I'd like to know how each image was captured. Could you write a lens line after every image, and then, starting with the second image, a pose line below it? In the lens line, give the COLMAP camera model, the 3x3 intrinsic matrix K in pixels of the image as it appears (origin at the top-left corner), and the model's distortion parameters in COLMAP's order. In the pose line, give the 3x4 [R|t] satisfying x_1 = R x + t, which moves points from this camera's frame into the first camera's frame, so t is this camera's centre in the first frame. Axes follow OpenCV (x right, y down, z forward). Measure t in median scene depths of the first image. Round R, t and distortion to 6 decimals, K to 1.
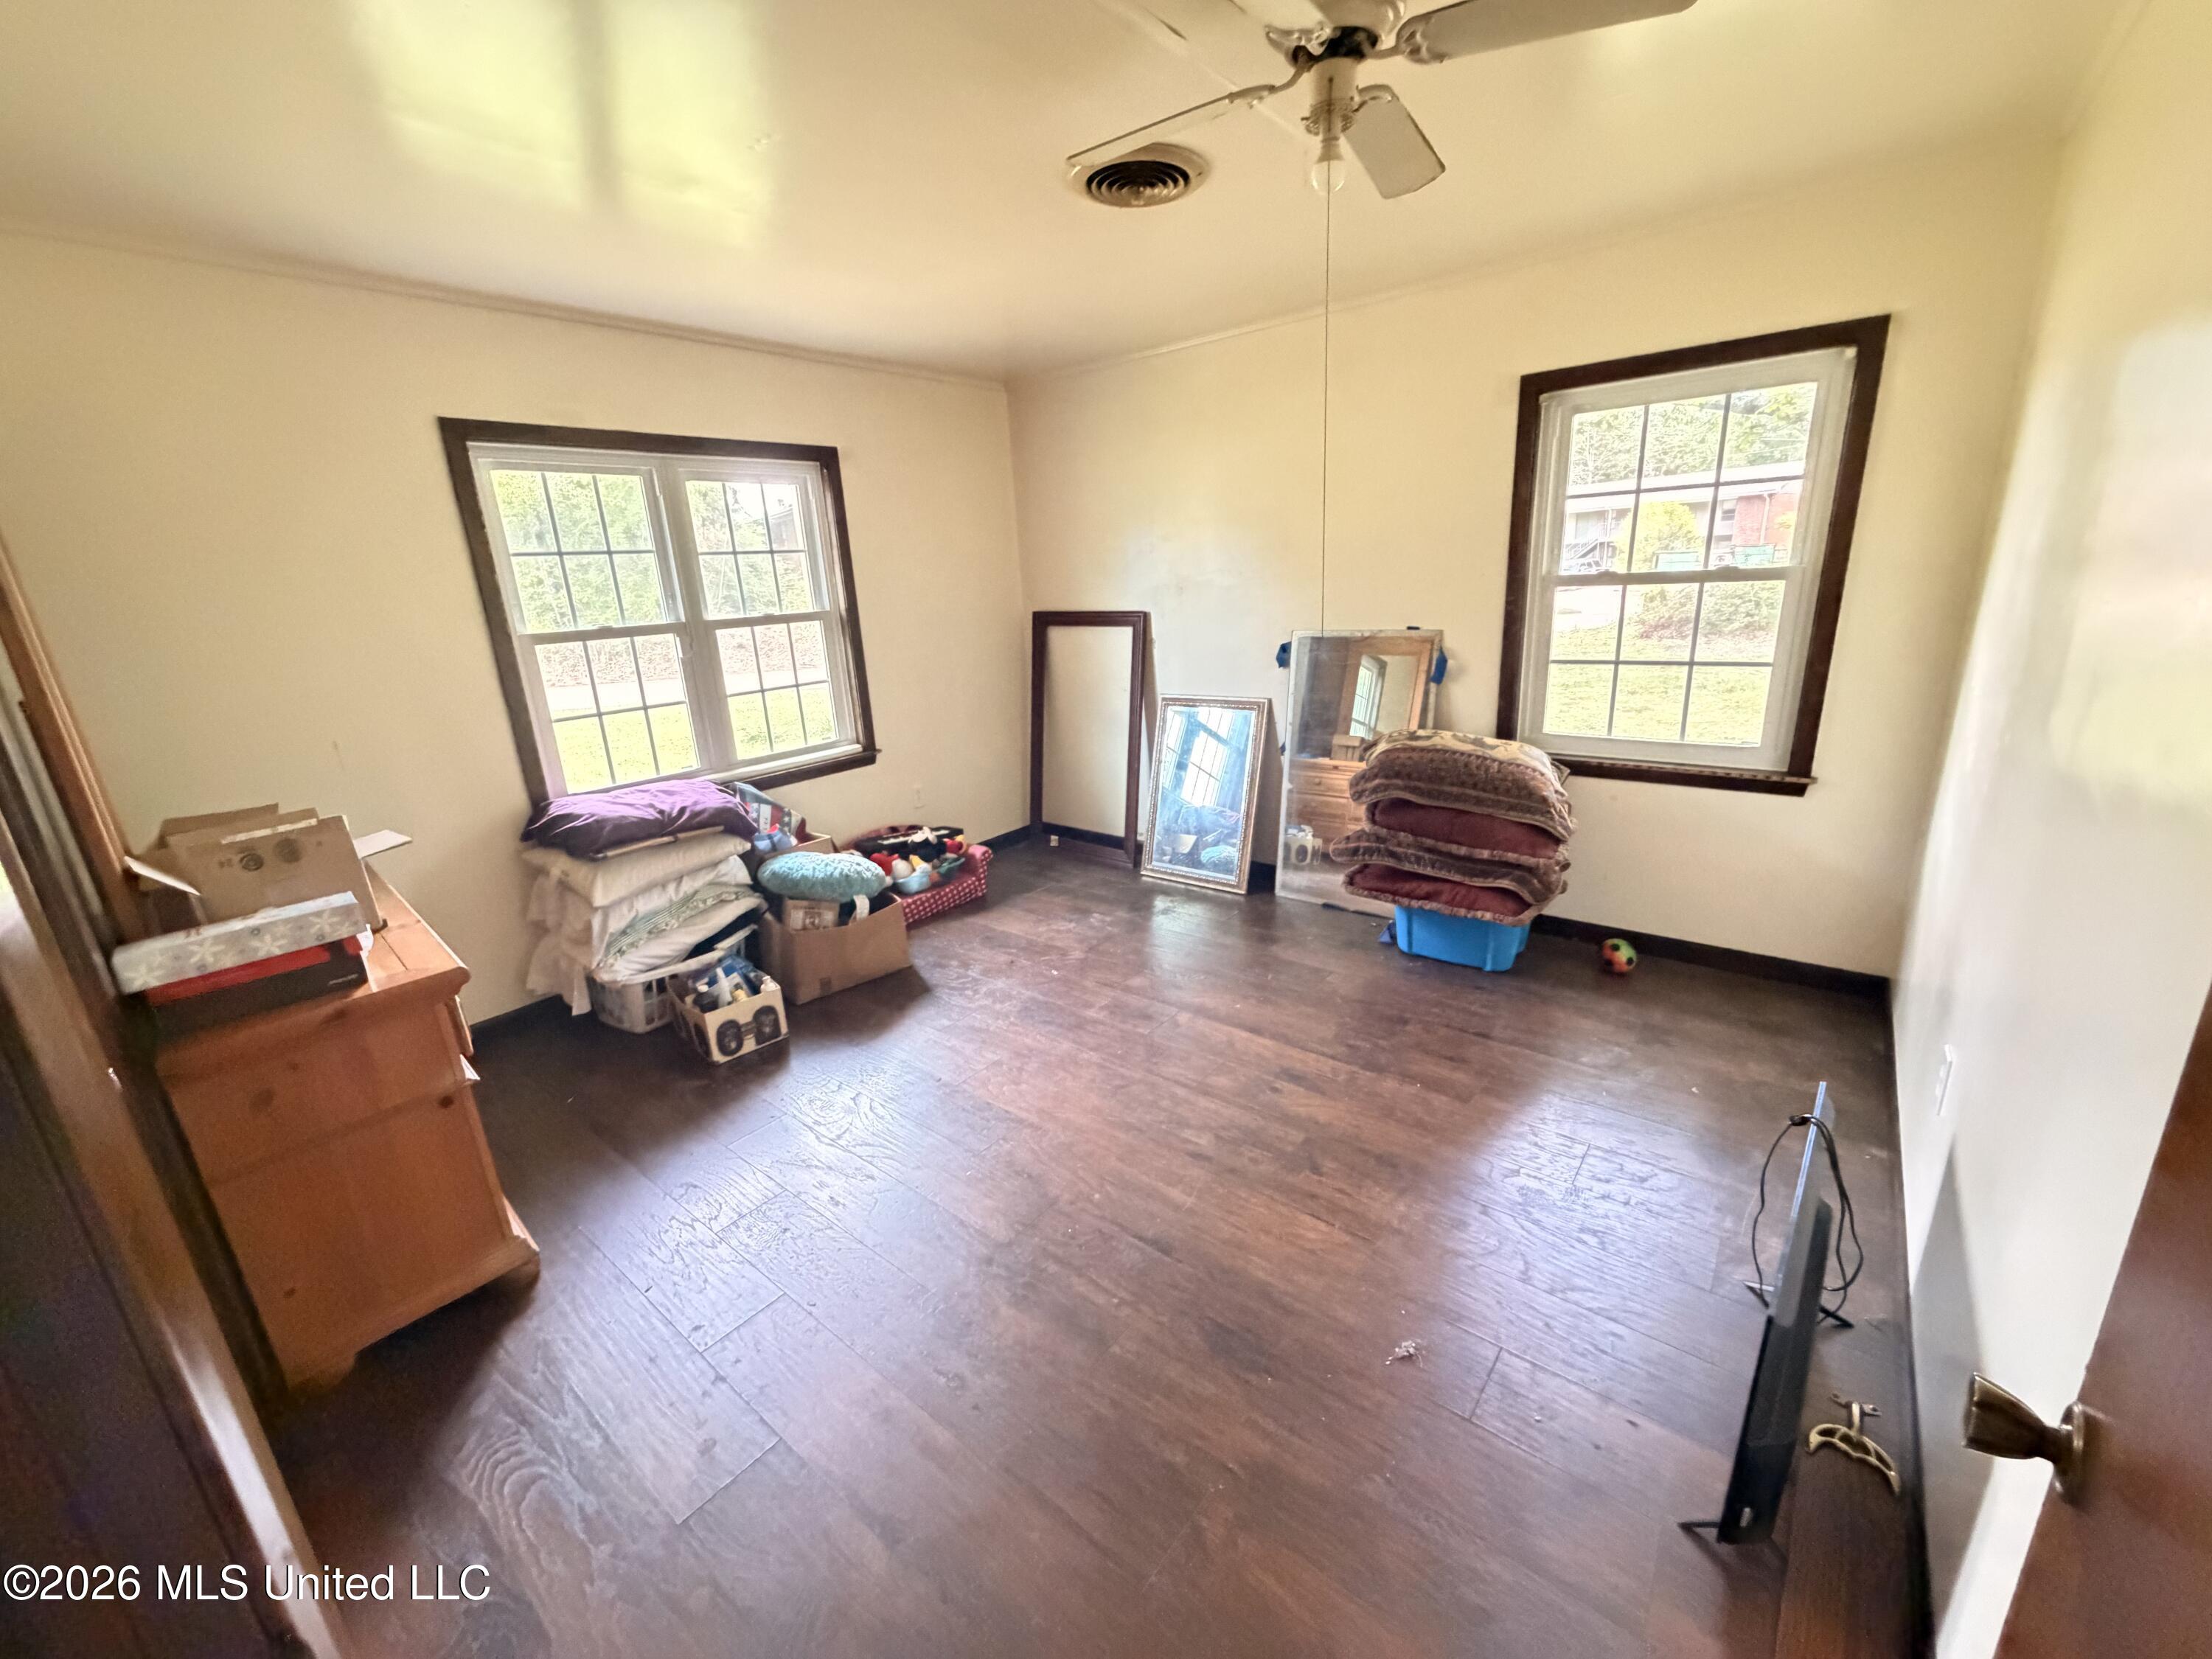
lens RADIAL K [[884.8, 0, 1100.0], [0, 884.8, 838.5], [0, 0, 1]] dist [0.002881, 0.000334]
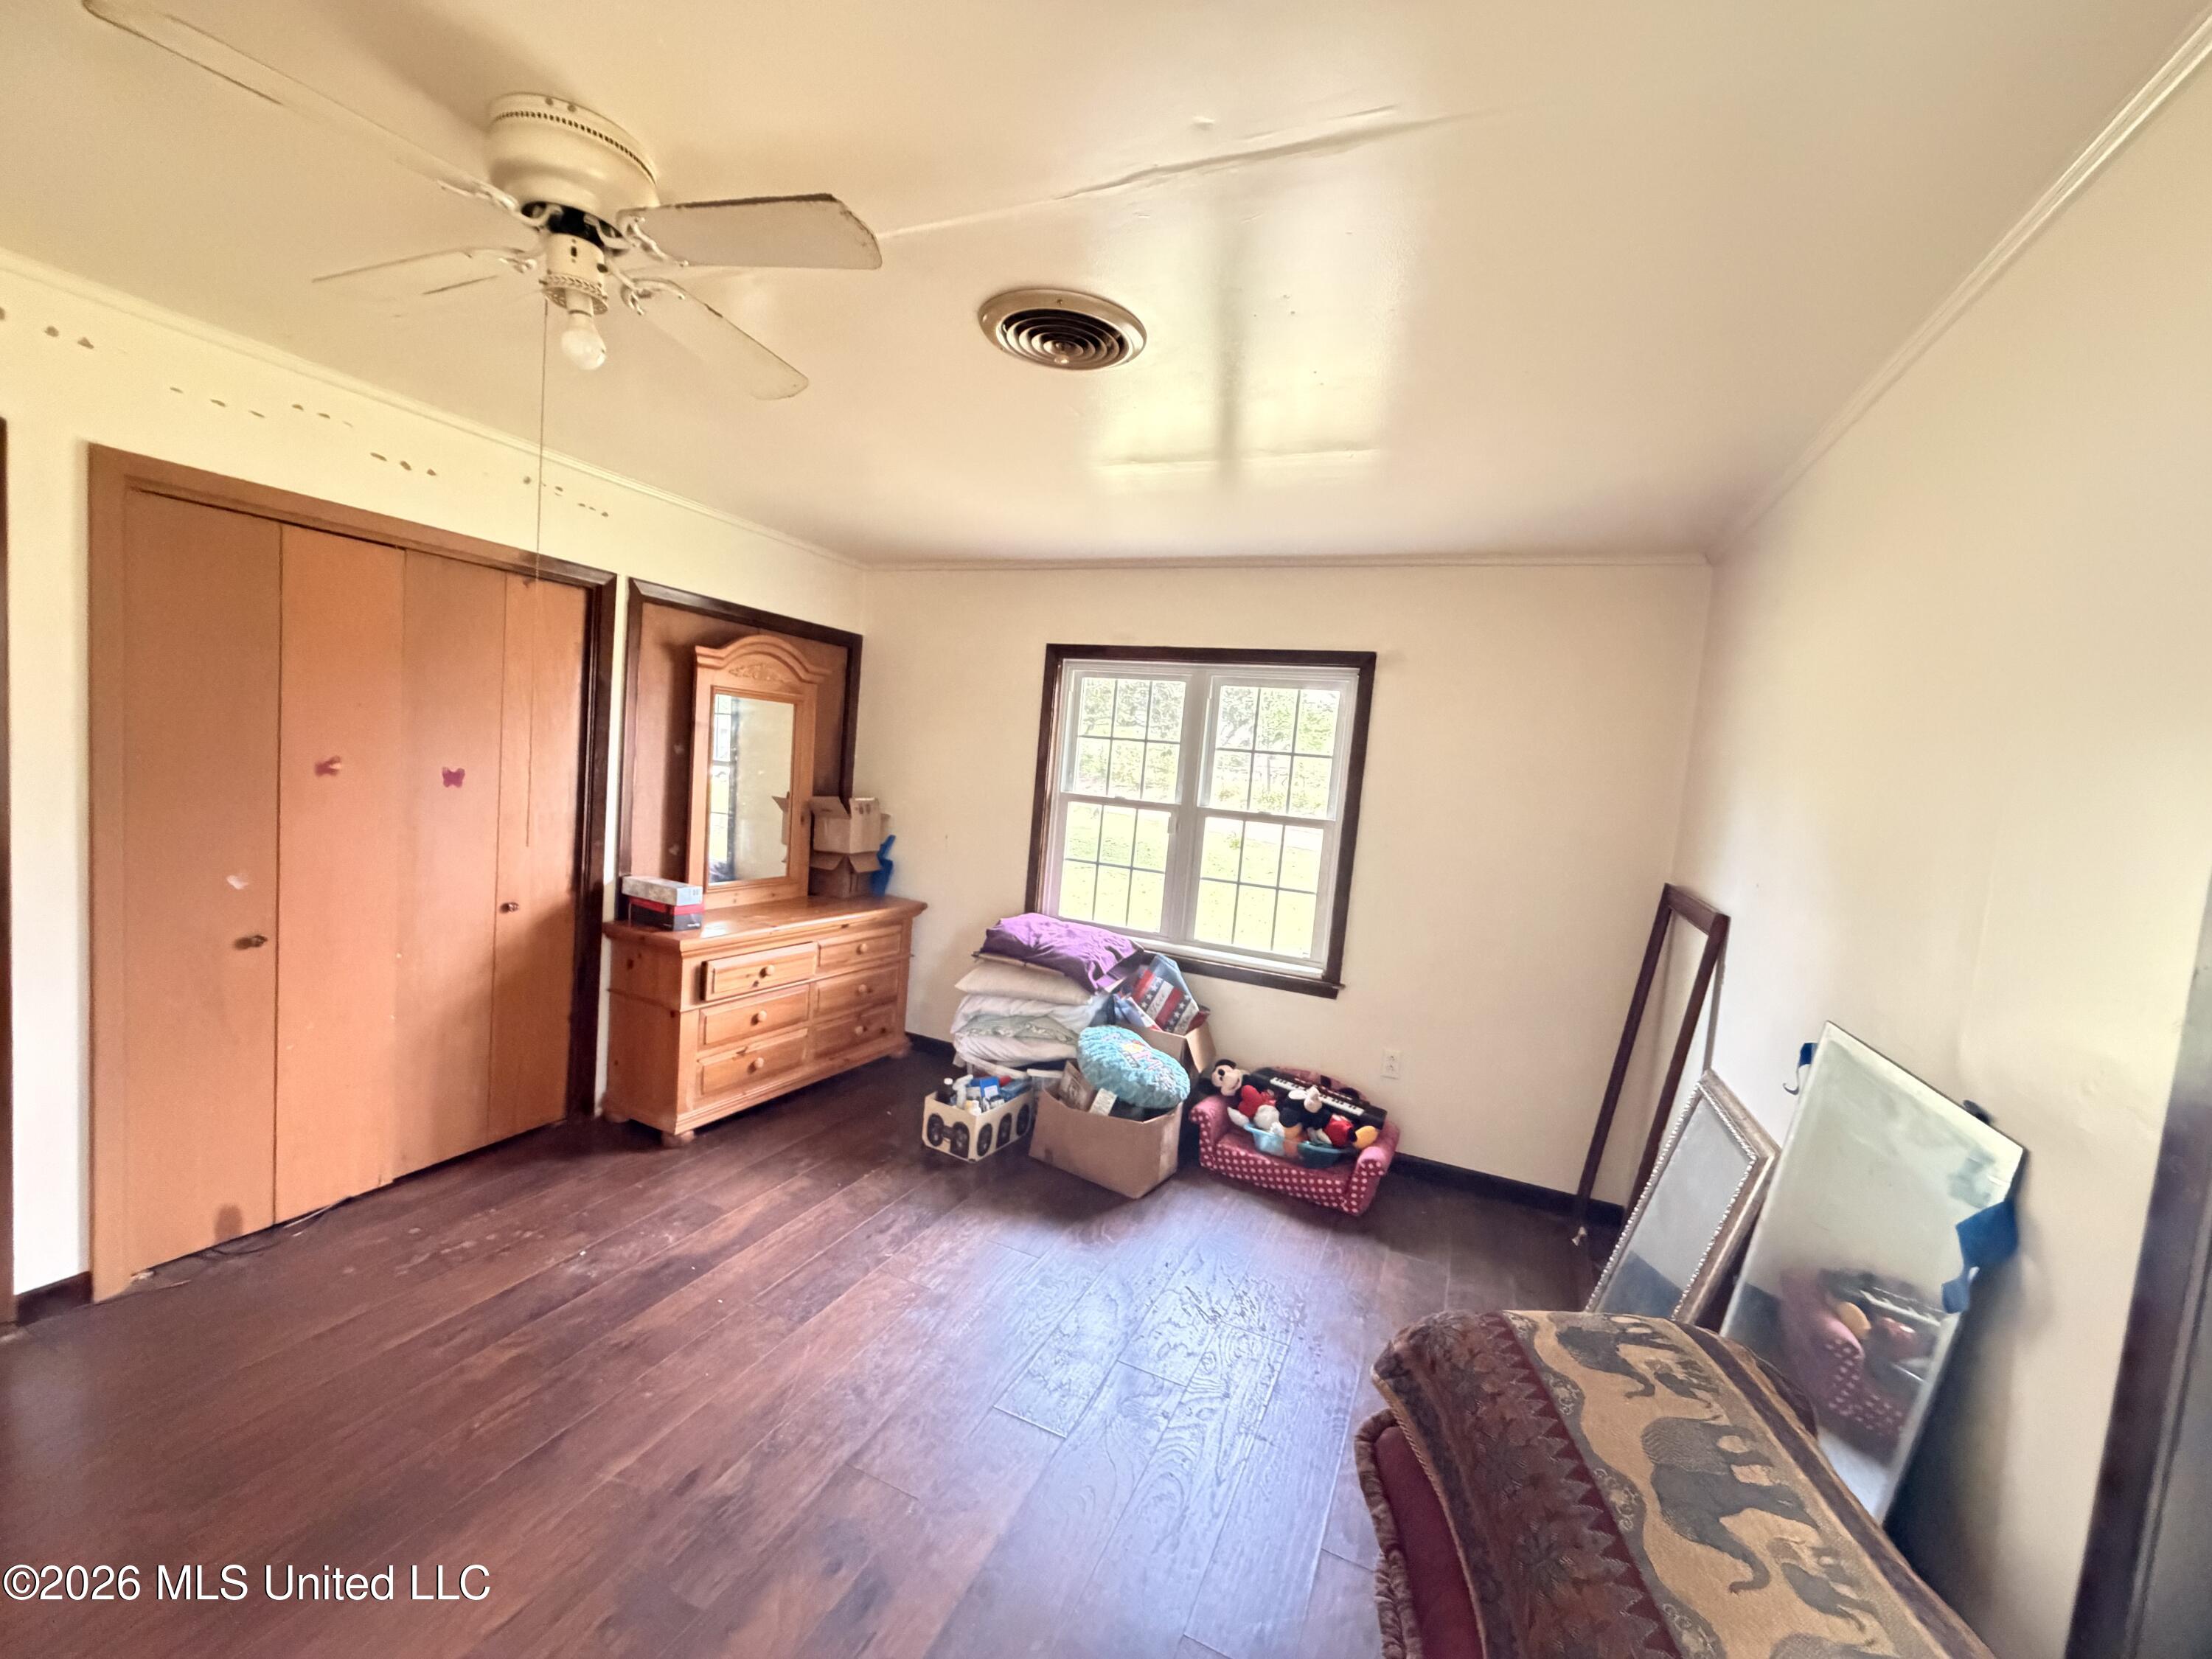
lens RADIAL K [[884.8, 0, 1103.8], [0, 884.8, 841.9], [0, 0, 1]] dist [0.002881, 0.000334]
pose [[0.258901, 0.161472, -0.952311, 0.557805], [-0.375168, 0.925330, 0.054901, -0.221154], [0.890067, 0.343063, 0.300148, 0.583226]]
